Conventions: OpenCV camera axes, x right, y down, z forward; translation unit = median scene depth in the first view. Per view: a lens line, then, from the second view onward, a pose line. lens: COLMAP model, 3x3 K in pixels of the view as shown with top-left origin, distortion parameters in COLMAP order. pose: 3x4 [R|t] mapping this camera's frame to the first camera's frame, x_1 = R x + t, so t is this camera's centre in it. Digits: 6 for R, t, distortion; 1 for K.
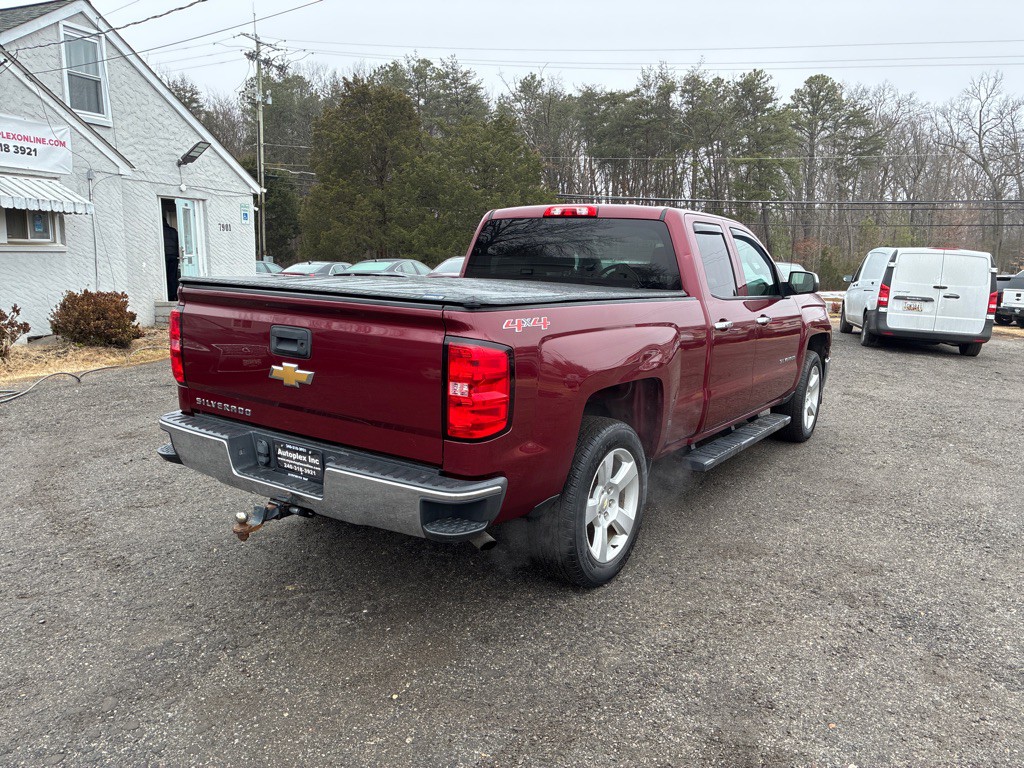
lens RADIAL K [[770.3, 0, 522.3], [0, 770.3, 384.5], [0, 0, 1]] dist [0.047105, -0.057399]
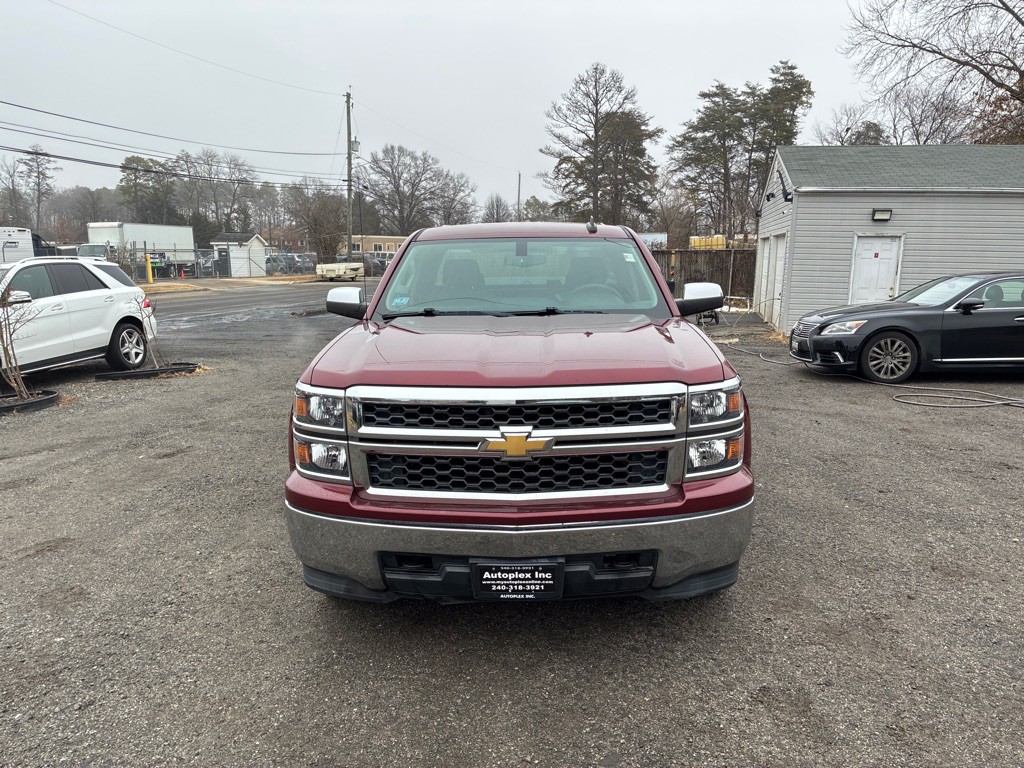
lens RADIAL K [[770.3, 0, 524.1], [0, 770.3, 393.8], [0, 0, 1]] dist [0.047105, -0.057399]
pose [[-0.835582, 0.082753, -0.543097, 0.322615], [-0.106307, 0.945548, 0.307634, -0.152559], [0.538982, 0.314788, -0.781285, 0.870901]]
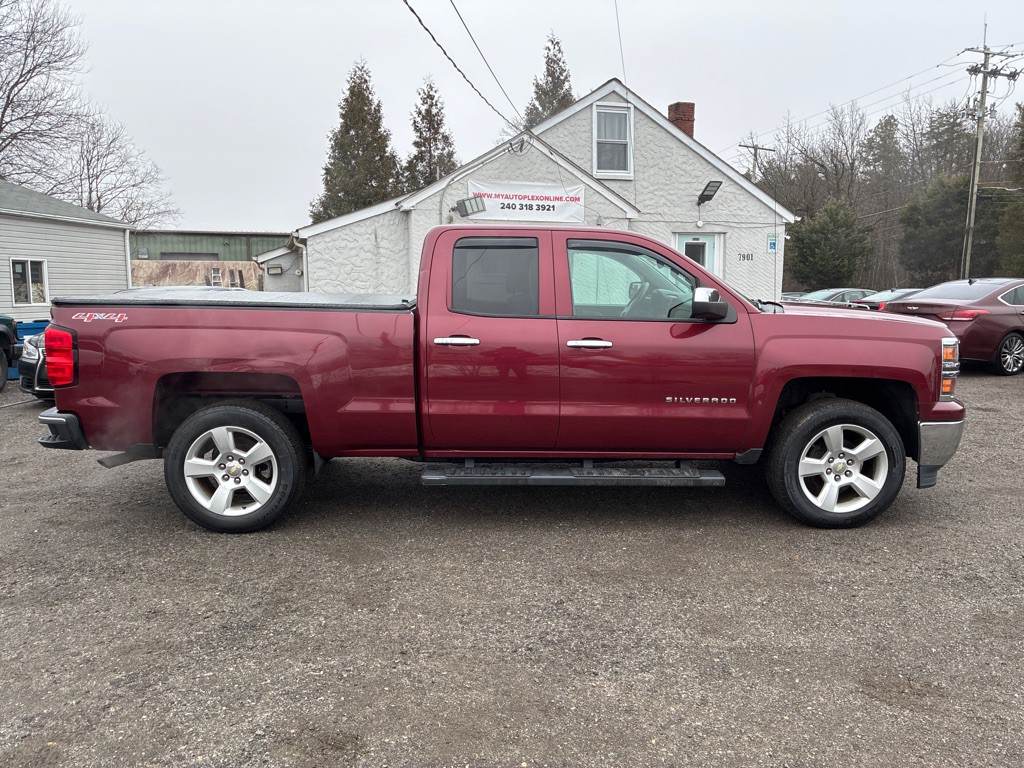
lens RADIAL K [[770.3, 0, 518.0], [0, 770.3, 382.2], [0, 0, 1]] dist [0.047105, -0.057399]
pose [[0.579875, 0.090395, -0.809675, 0.439675], [-0.124943, 0.991936, 0.021261, -0.022387], [0.805067, 0.088835, 0.586494, 0.199725]]
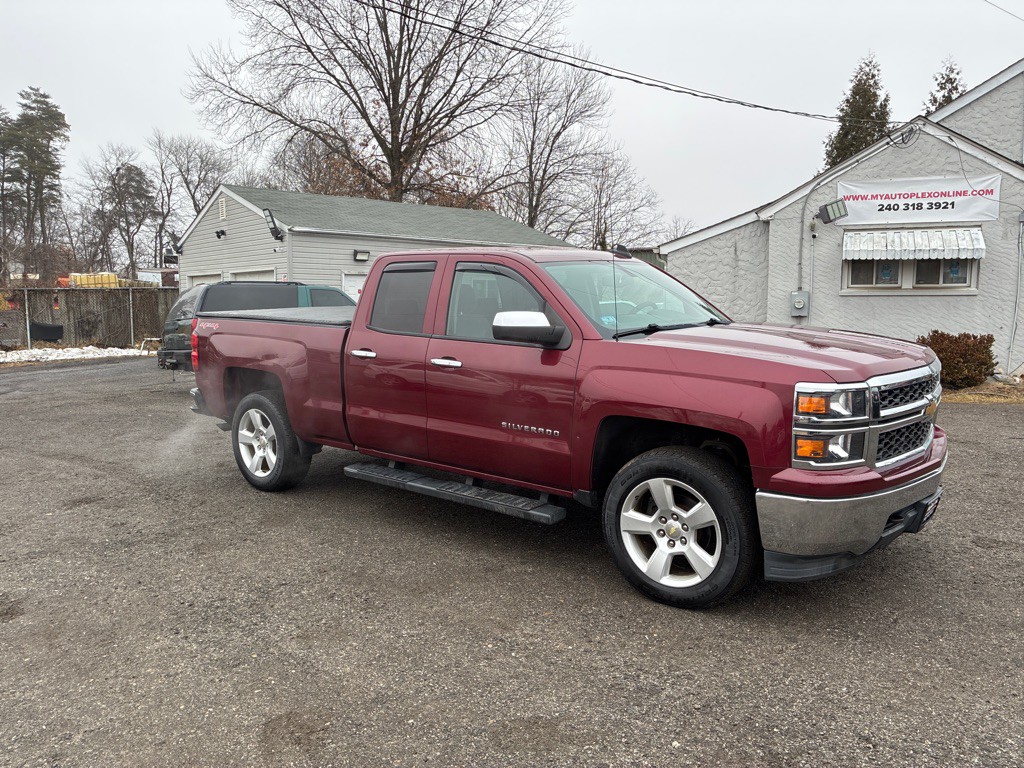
lens RADIAL K [[770.3, 0, 525.4], [0, 770.3, 385.0], [0, 0, 1]] dist [0.047105, -0.057399]
pose [[-0.089154, 0.103514, -0.990624, 0.541094], [-0.162177, 0.979803, 0.116979, -0.080697], [0.982726, 0.171086, -0.070565, 0.528580]]
